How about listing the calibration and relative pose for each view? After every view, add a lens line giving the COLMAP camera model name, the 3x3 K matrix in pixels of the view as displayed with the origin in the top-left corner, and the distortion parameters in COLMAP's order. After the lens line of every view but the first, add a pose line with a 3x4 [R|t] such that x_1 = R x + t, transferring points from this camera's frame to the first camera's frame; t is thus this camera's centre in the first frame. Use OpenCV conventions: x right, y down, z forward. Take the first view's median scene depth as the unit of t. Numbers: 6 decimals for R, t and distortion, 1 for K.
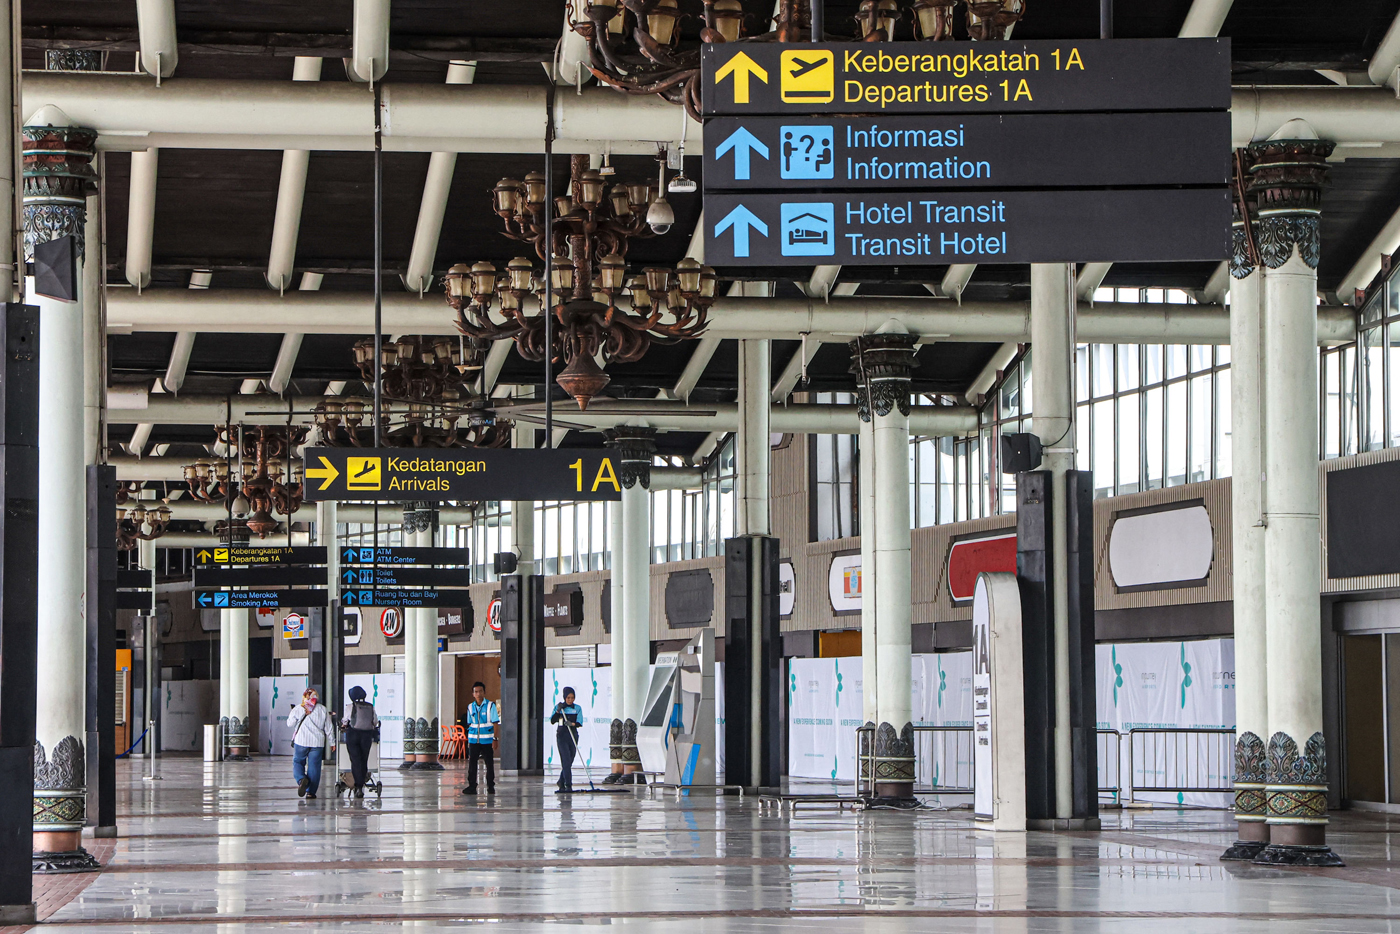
lens RADIAL K [[4524.5, 0, 697.3], [0, 4524.5, 467.3], [0, 0, 1]] dist [0.671171, 0.000000]
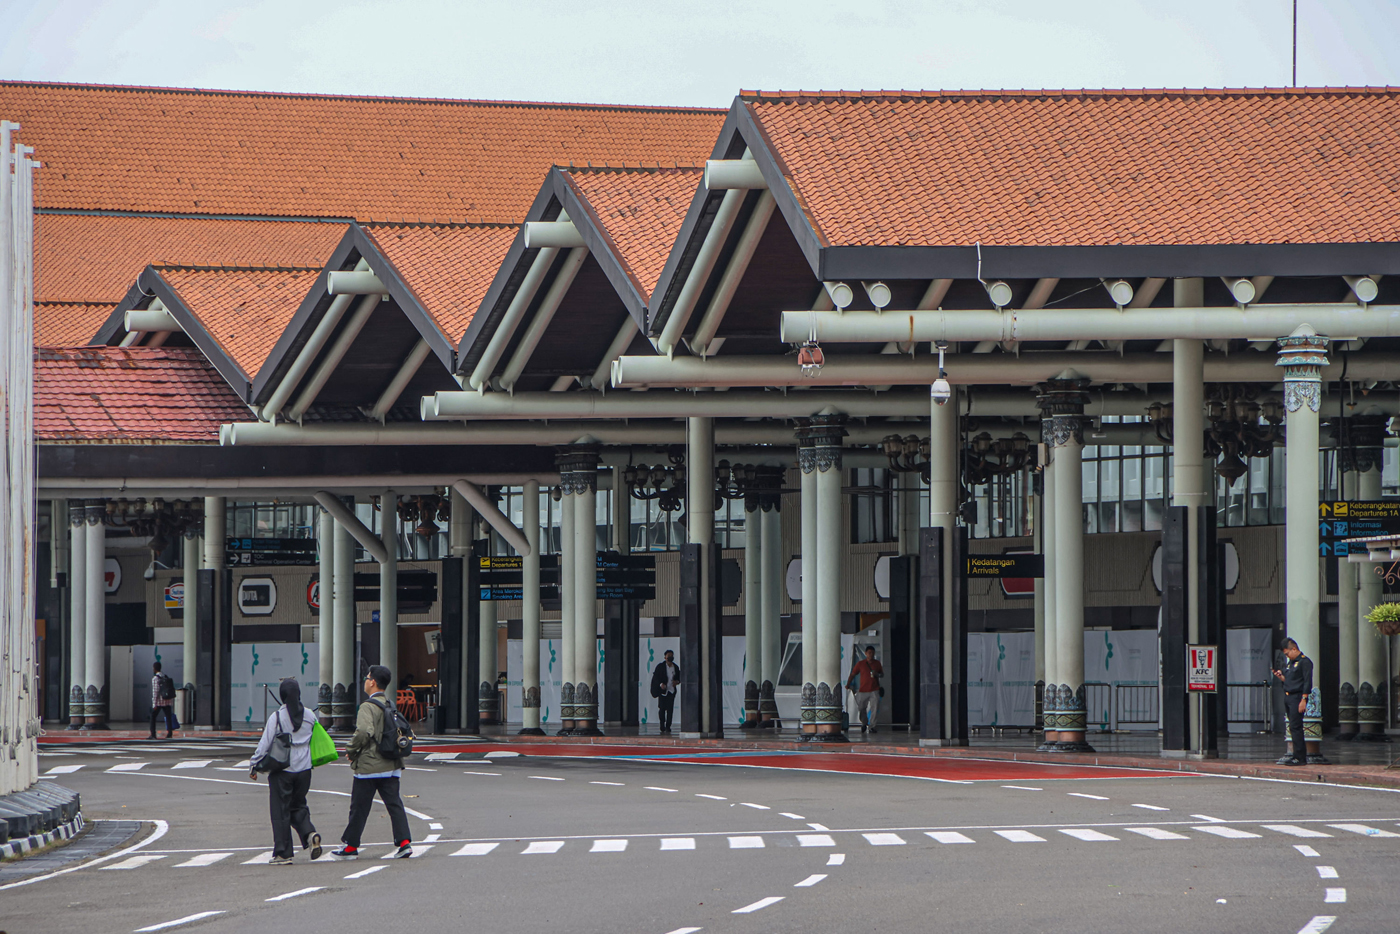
lens RADIAL K [[8831.6, 0, 701.1], [0, 8831.6, 467.2], [0, 0, 1]] dist [2.295378, 0.000000]
pose [[0.991551, -0.000395, 0.129717, -1.512082], [-0.003394, 0.999574, 0.028988, -0.342025], [-0.129673, -0.029183, 0.991127, -6.516196]]
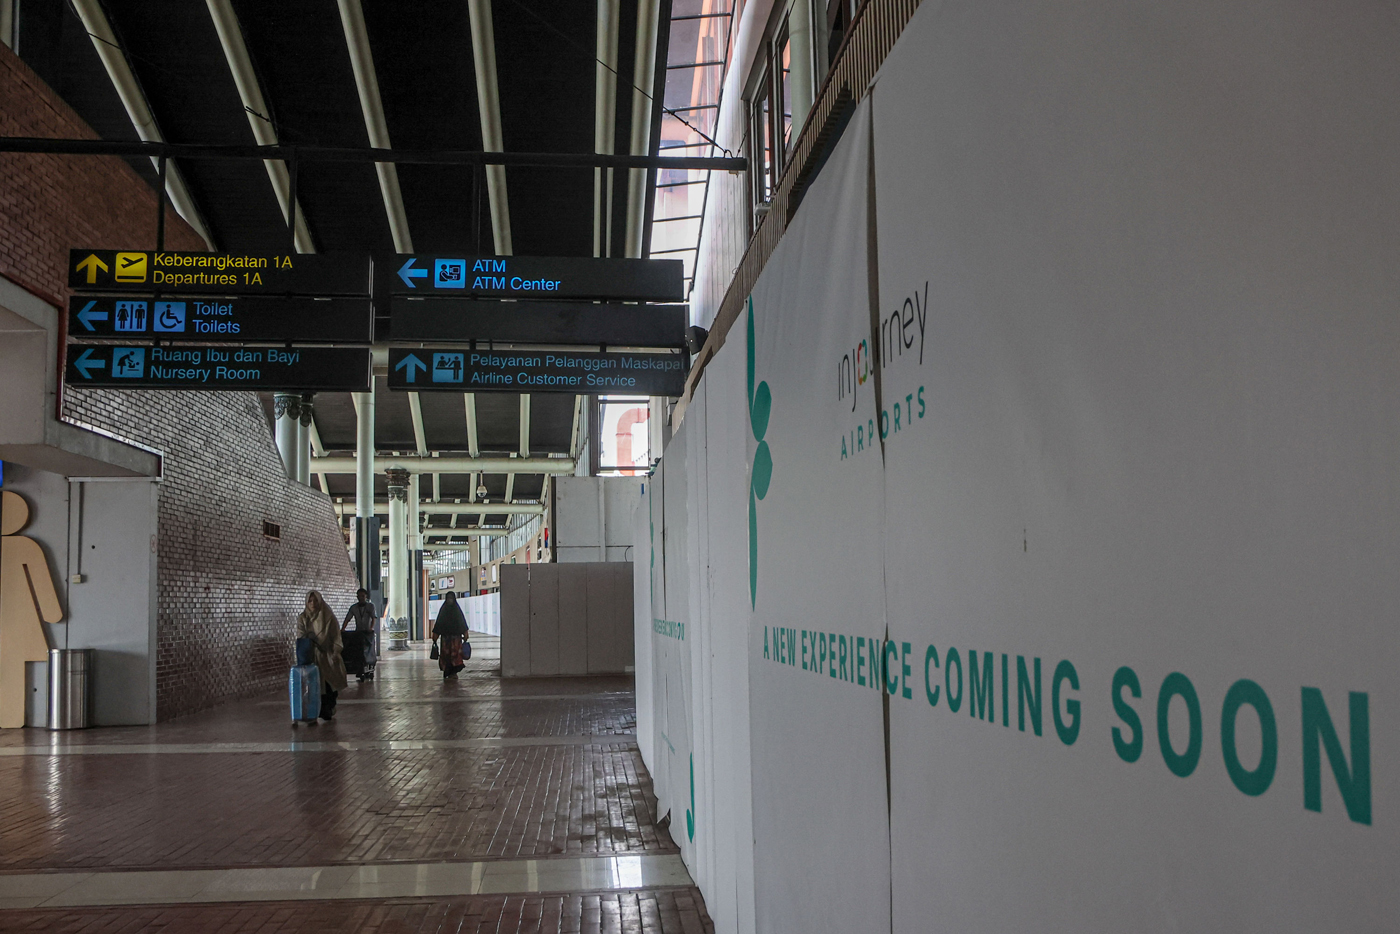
lens RADIAL K [[1154.4, 0, 698.4], [0, 1154.4, 465.9], [0, 0, 1]] dist [0.004429, 0.025190]
pose [[0.997160, 0.005472, 0.075109, 0.208743], [0.000172, 0.997189, -0.074928, 0.023620], [-0.075308, 0.074728, 0.994356, 0.545809]]
